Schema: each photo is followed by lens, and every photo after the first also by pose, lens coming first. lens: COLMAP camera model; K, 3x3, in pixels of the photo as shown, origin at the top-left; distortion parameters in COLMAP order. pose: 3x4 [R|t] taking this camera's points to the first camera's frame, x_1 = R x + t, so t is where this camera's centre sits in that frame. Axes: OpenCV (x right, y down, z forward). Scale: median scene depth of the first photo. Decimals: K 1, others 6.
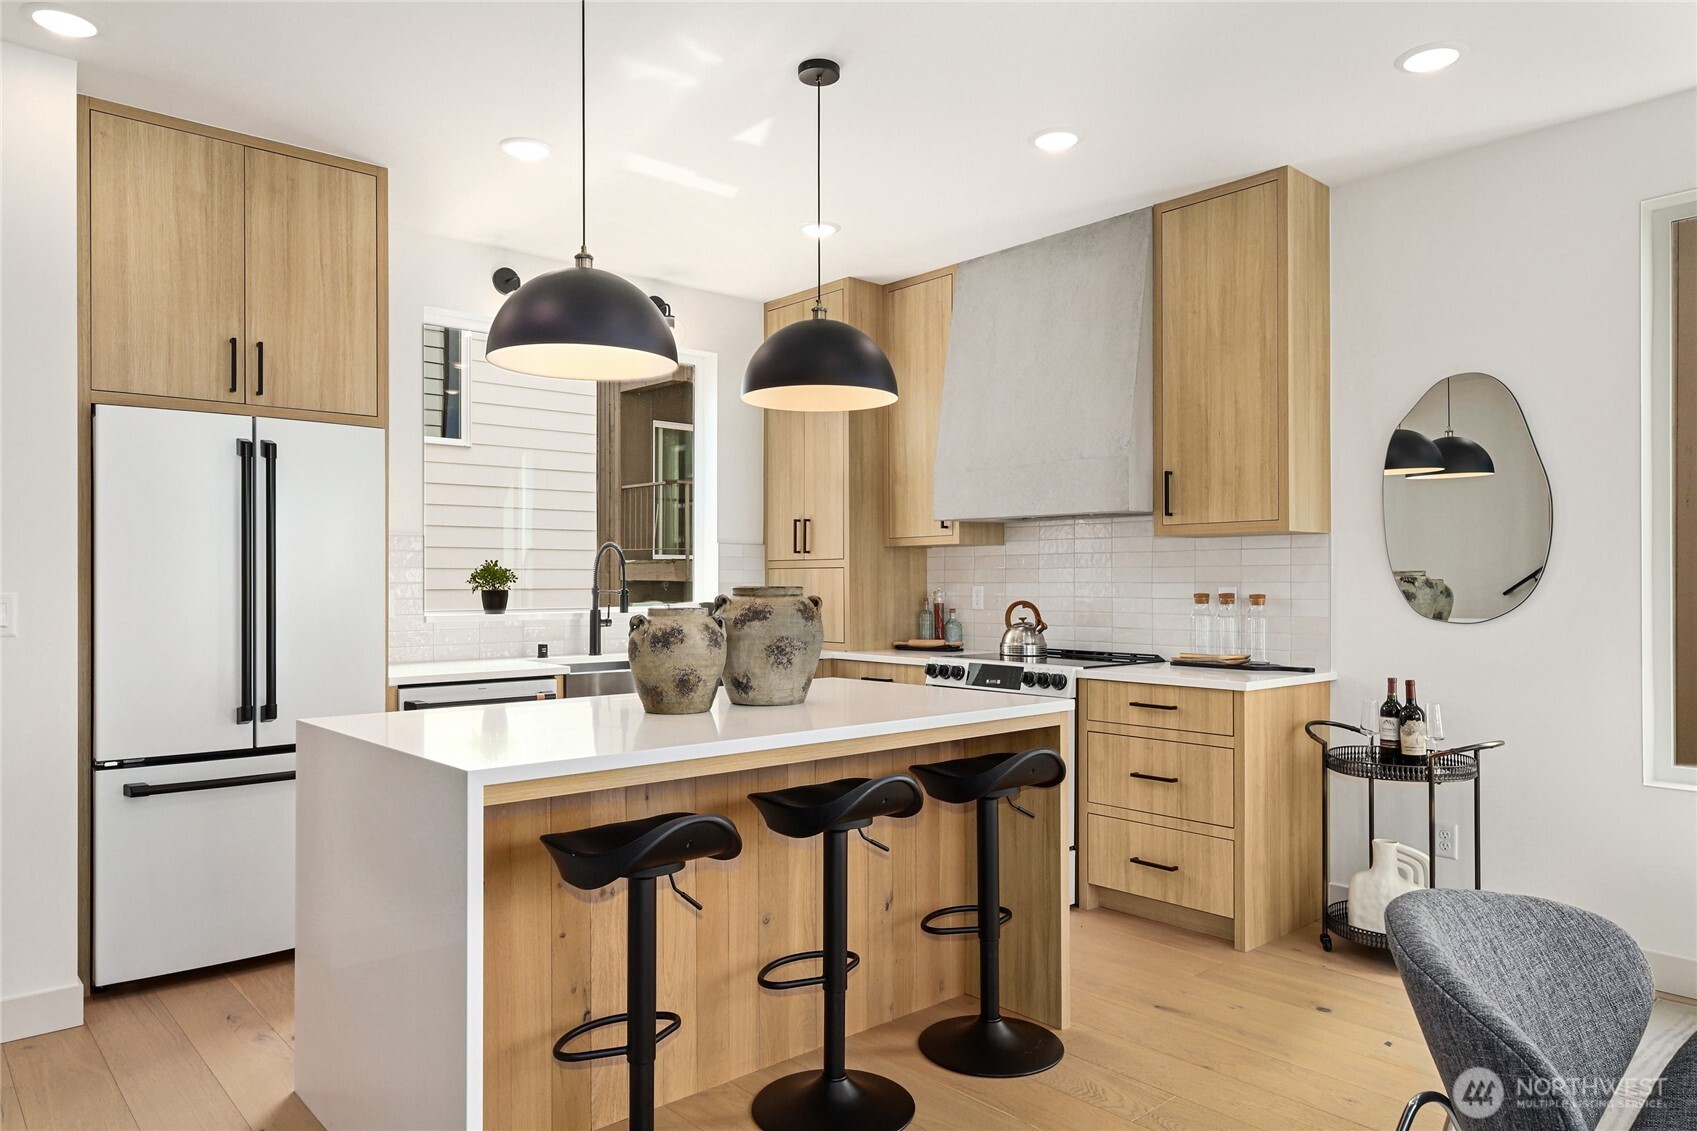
lens RADIAL K [[1098.3, 0, 840.5], [0, 1098.3, 575.5], [0, 0, 1]] dist [0.007205, 0.001432]
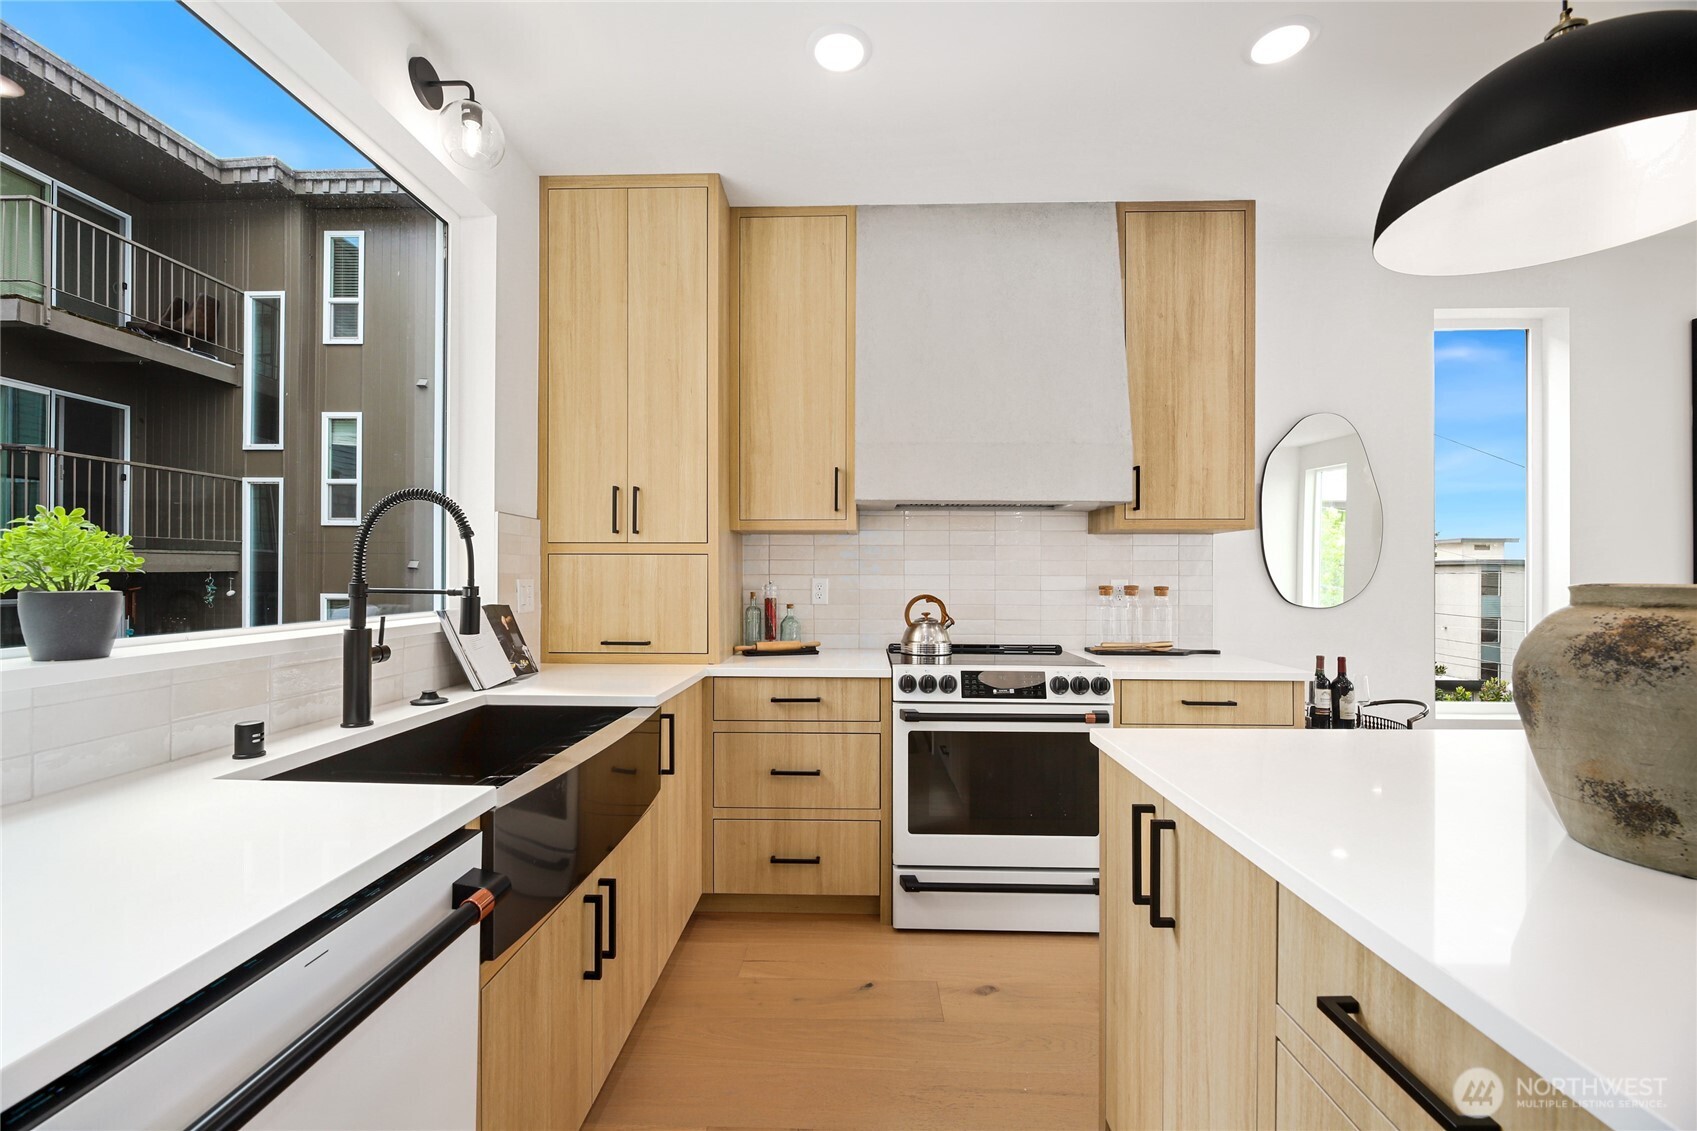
lens RADIAL K [[687.1, 0, 843.0], [0, 687.1, 575.1], [0, 0, 1]] dist [-0.000889, -0.000358]
pose [[0.683268, 0.002140, 0.730165, -0.371018], [-0.008273, 0.999954, 0.004811, 0.005333], [-0.730121, -0.009328, 0.683254, 0.803616]]
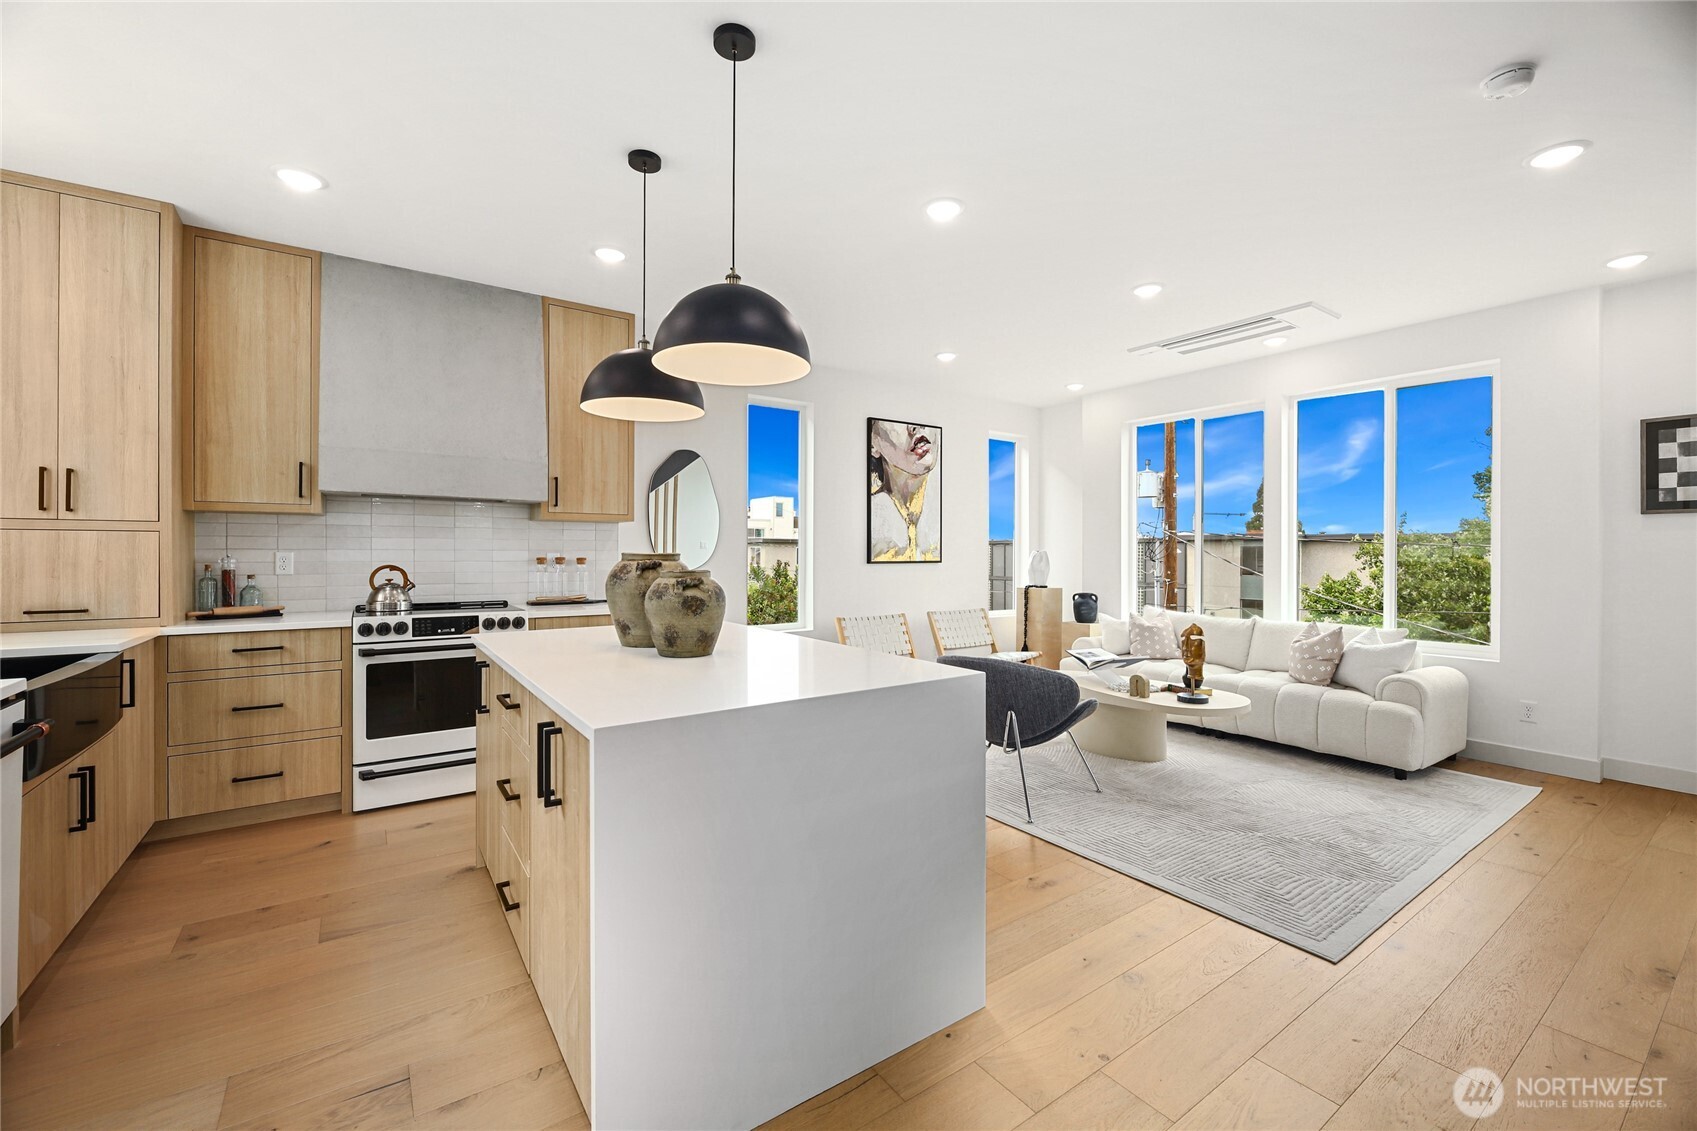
lens RADIAL K [[692.0, 0, 842.5], [0, 692.0, 552.1], [0, 0, 1]] dist [0.000601, -0.003606]
pose [[0.113384, 0.000367, 0.993551, -0.638889], [-0.010927, 0.999940, 0.000878, 0.003804], [-0.993491, -0.010956, 0.113381, 0.523895]]
